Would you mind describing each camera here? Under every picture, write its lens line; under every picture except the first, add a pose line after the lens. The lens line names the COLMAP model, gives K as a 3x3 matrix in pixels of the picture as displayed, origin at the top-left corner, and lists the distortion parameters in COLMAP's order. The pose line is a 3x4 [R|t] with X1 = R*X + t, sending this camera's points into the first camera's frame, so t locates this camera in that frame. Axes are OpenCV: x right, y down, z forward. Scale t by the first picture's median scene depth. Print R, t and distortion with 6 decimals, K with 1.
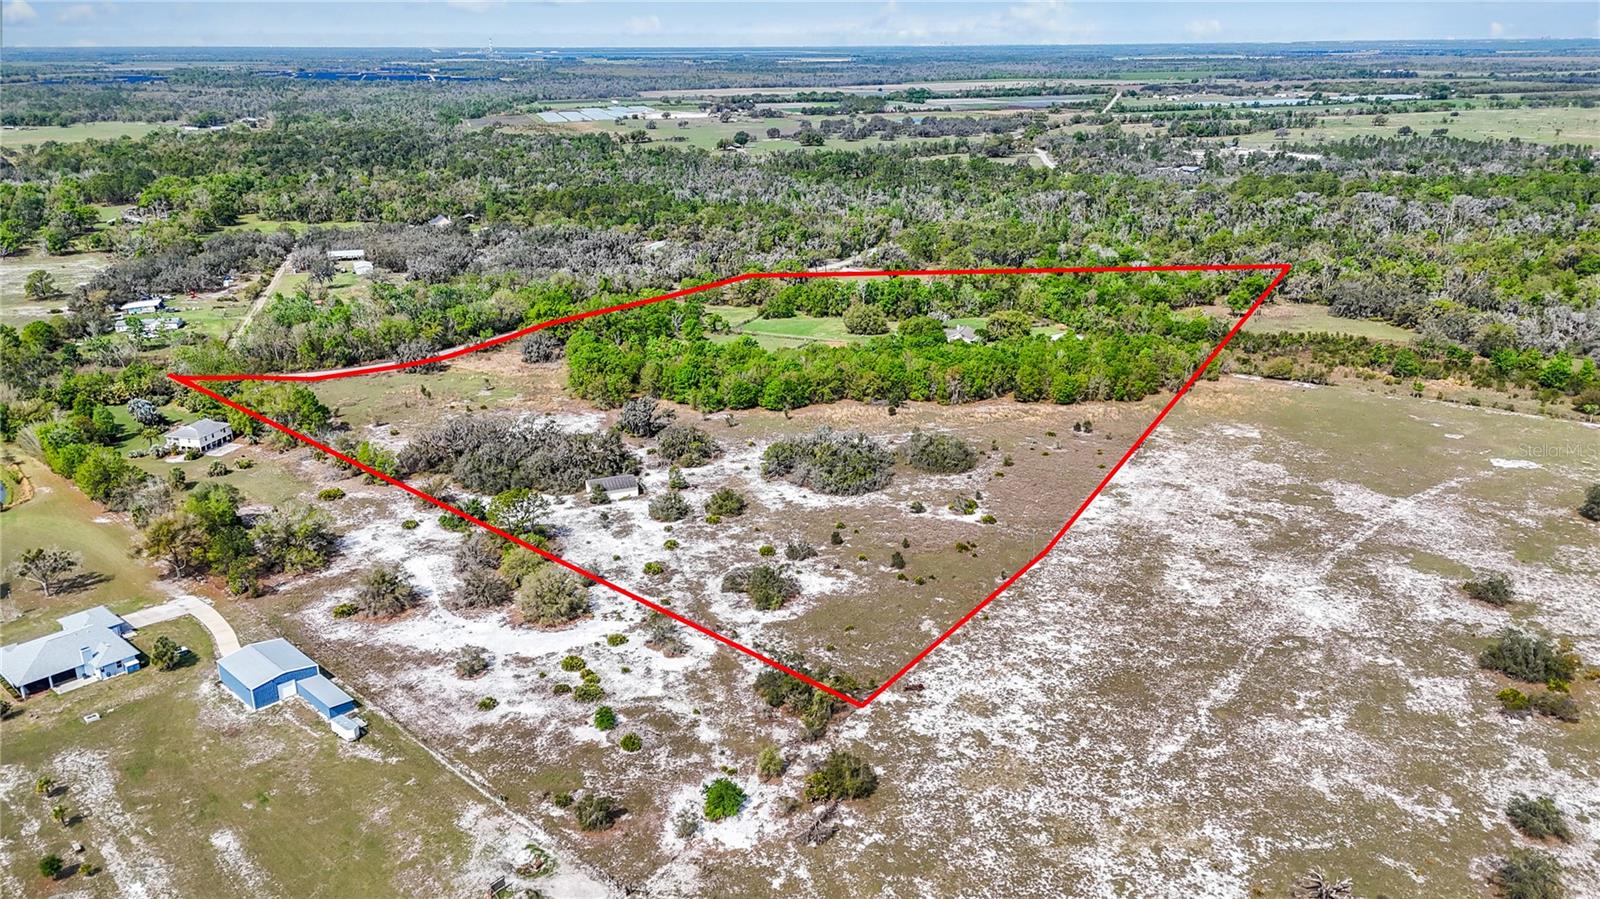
lens RADIAL K [[1125.0, 0, 798.9], [0, 1125.0, 450.2], [0, 0, 1]] dist [0.043204, -0.023567]
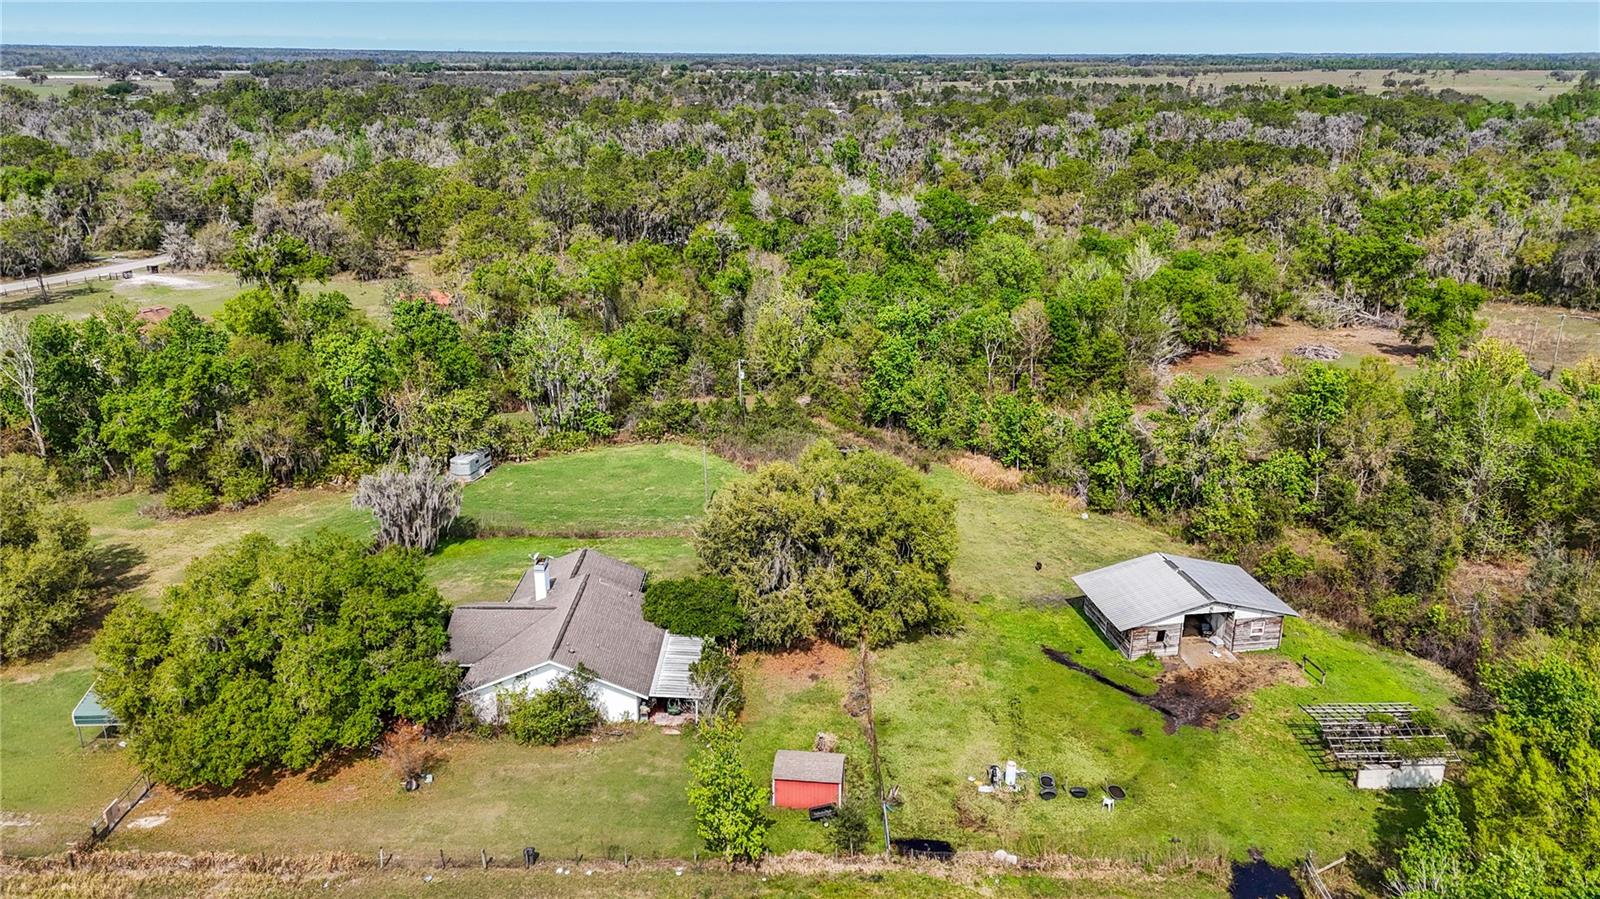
lens RADIAL K [[1125.0, 0, 799.6], [0, 1125.0, 448.8], [0, 0, 1]] dist [0.043204, -0.023567]
pose [[0.922316, -0.105682, 0.371704, 0.107865], [0.108968, 0.993970, 0.012220, -0.115449], [-0.370754, 0.029233, 0.928271, 0.764643]]
